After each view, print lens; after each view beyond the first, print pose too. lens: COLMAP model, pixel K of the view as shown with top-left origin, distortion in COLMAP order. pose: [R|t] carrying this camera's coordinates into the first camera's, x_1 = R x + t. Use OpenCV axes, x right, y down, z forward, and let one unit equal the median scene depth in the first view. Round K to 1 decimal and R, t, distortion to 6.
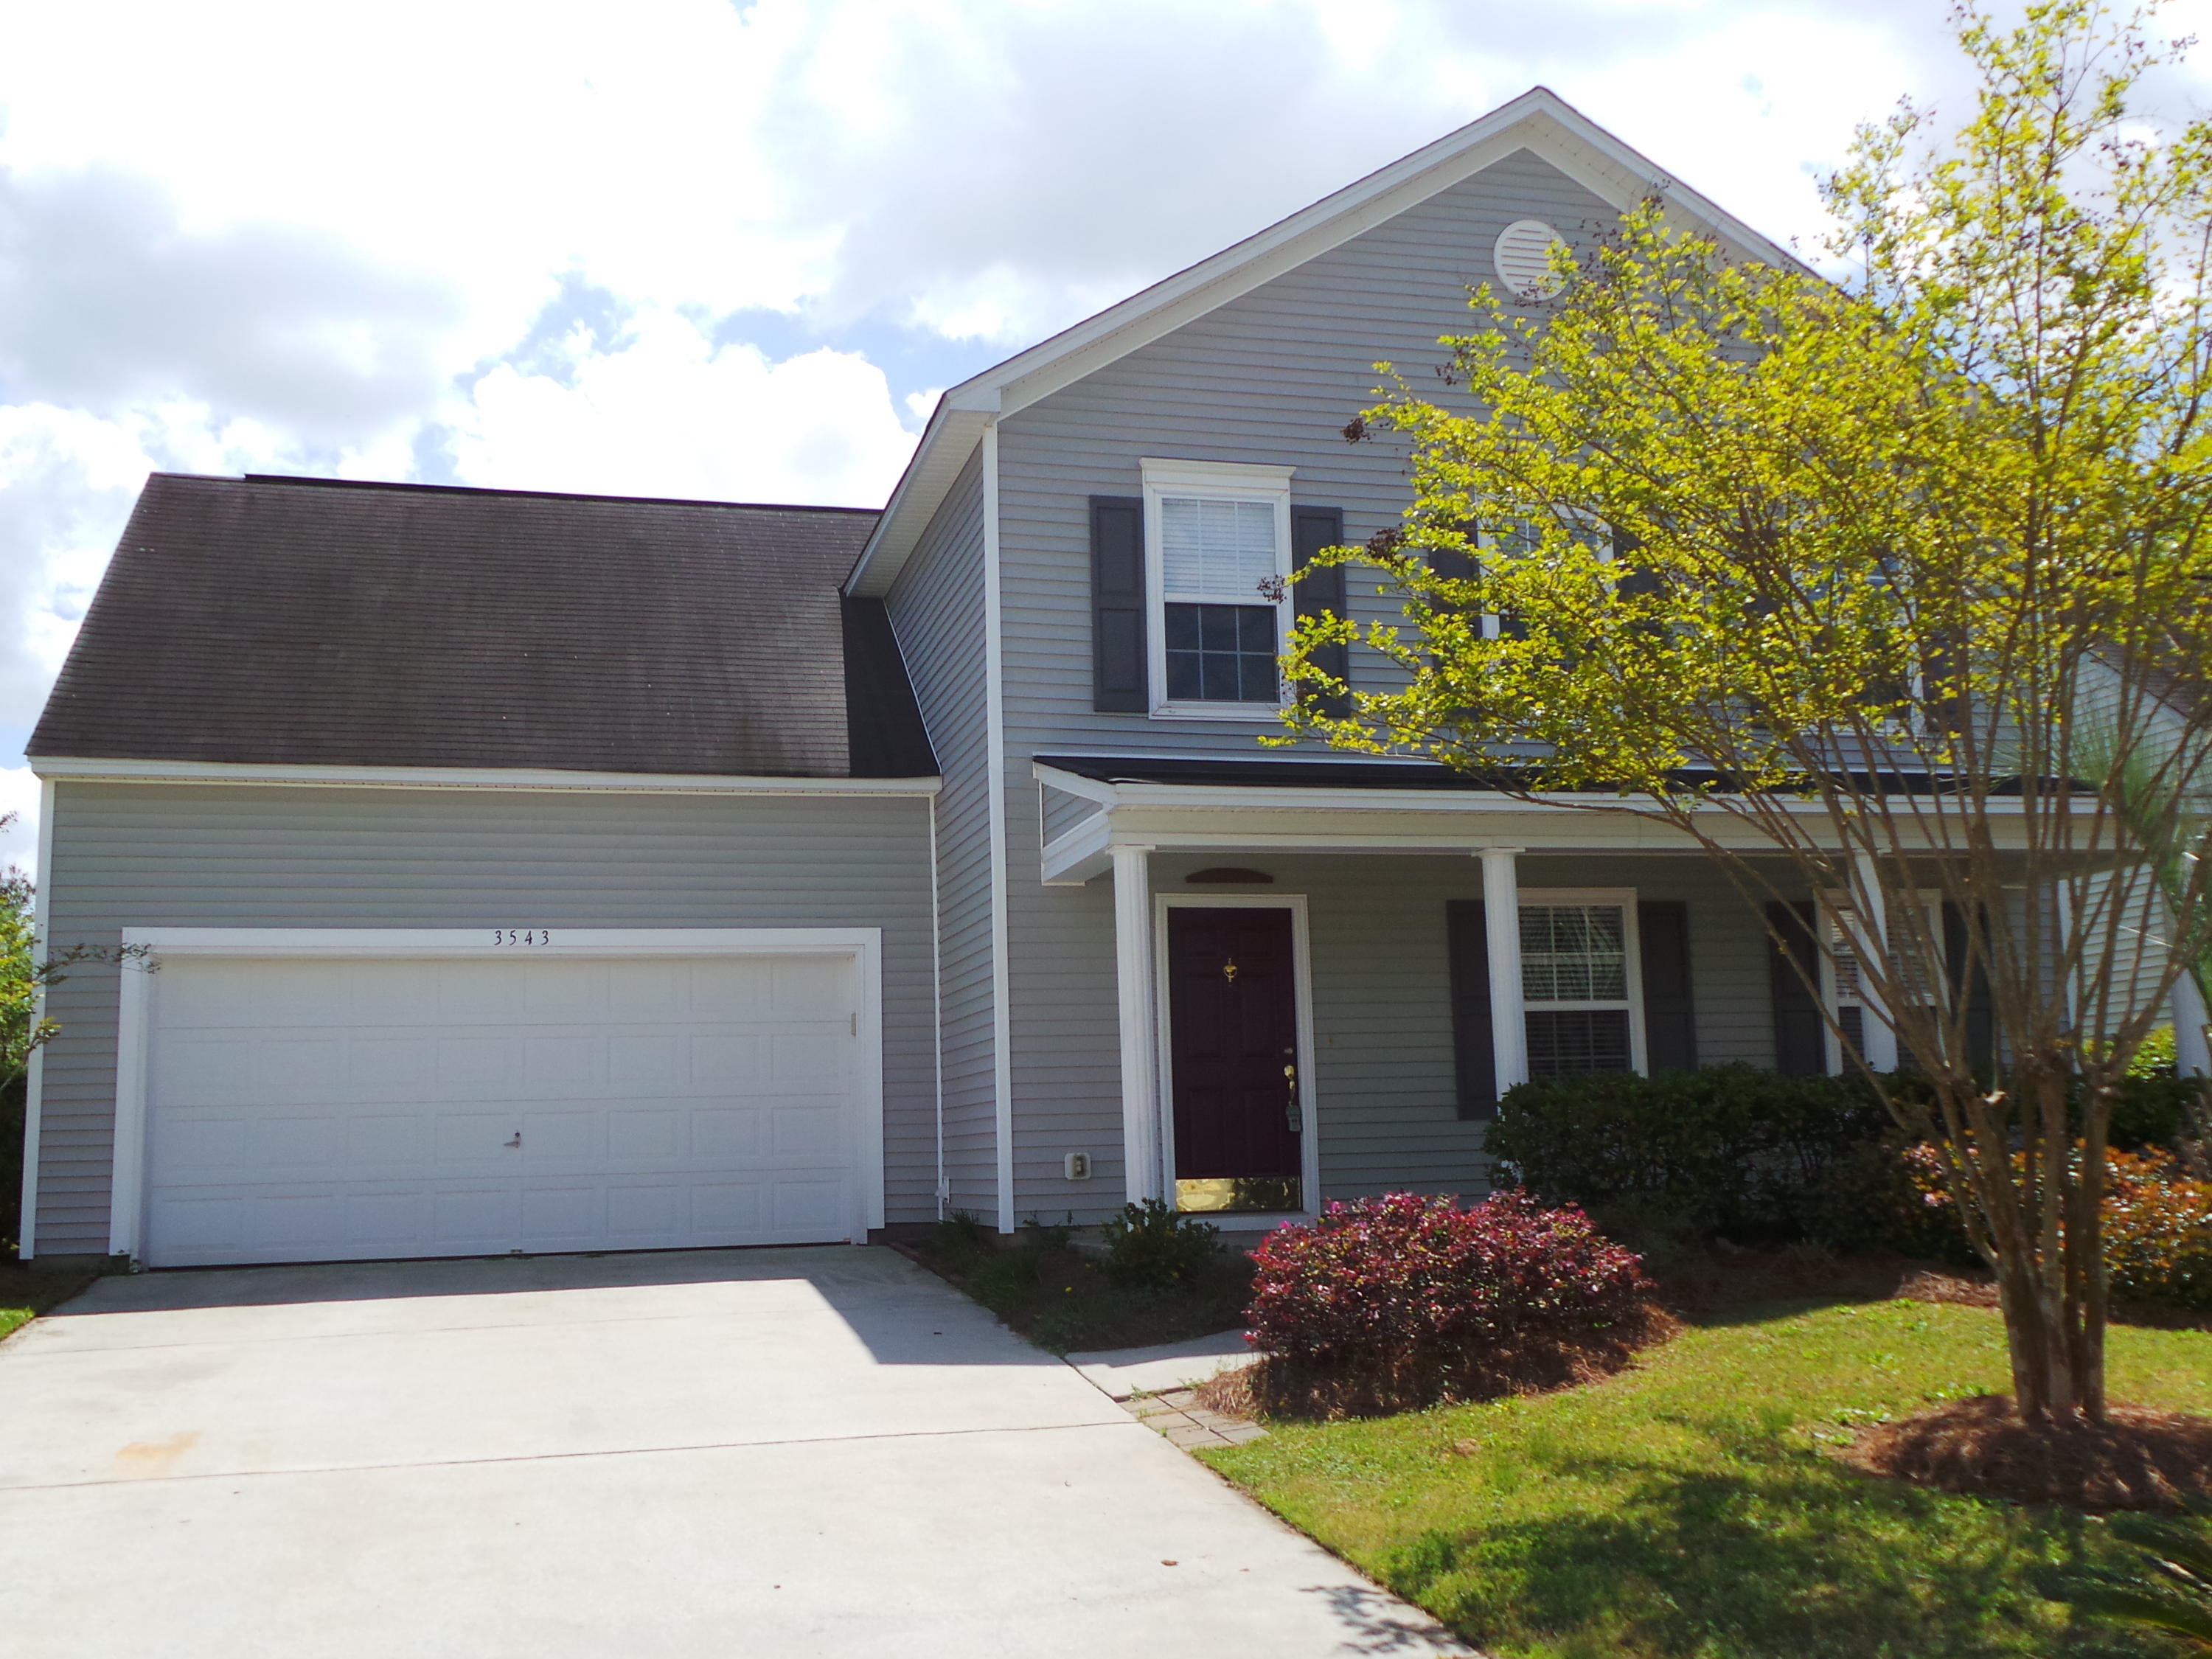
lens RADIAL K [[2205.3, 0, 1100.7], [0, 2205.3, 832.5], [0, 0, 1]] dist [-0.026477, 0.000000]
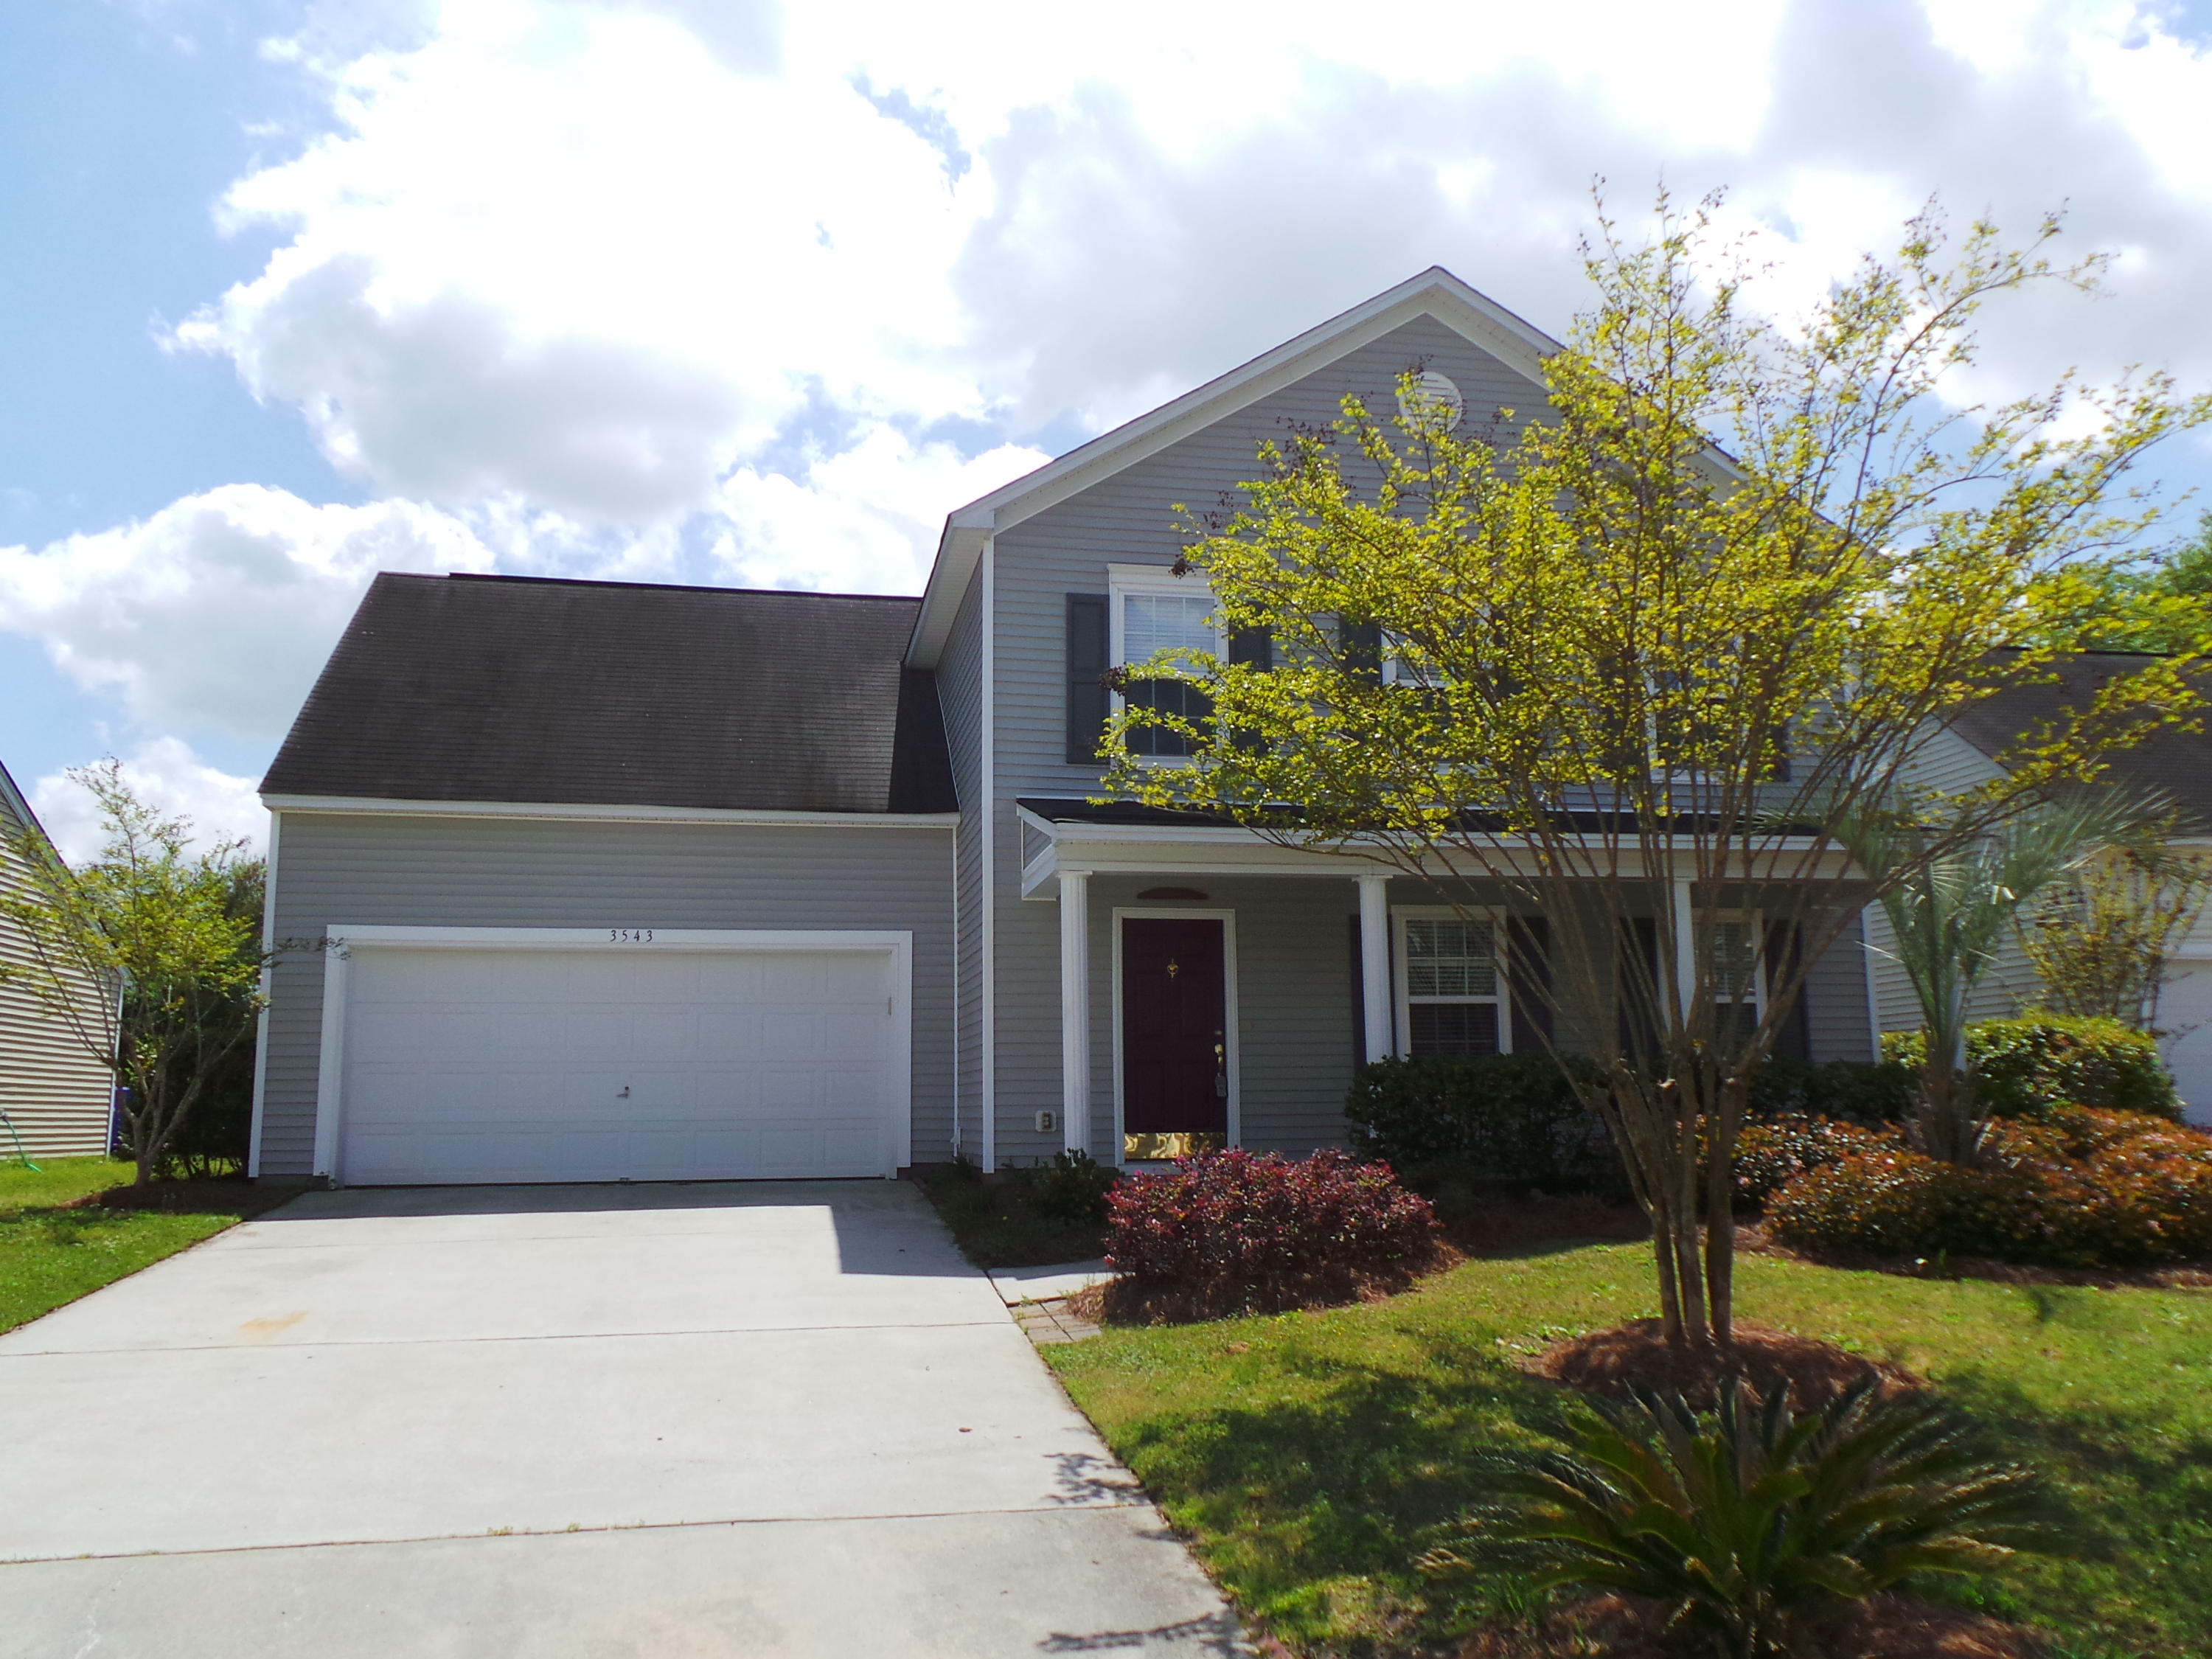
lens RADIAL K [[1795.2, 0, 1113.2], [0, 1795.2, 827.6], [0, 0, 1]] dist [-0.029748, -0.002916]
pose [[0.997767, 0.006809, -0.066448, 0.094554], [-0.007361, 0.999940, -0.008060, -0.009873], [0.066389, 0.008531, 0.997757, -0.031376]]
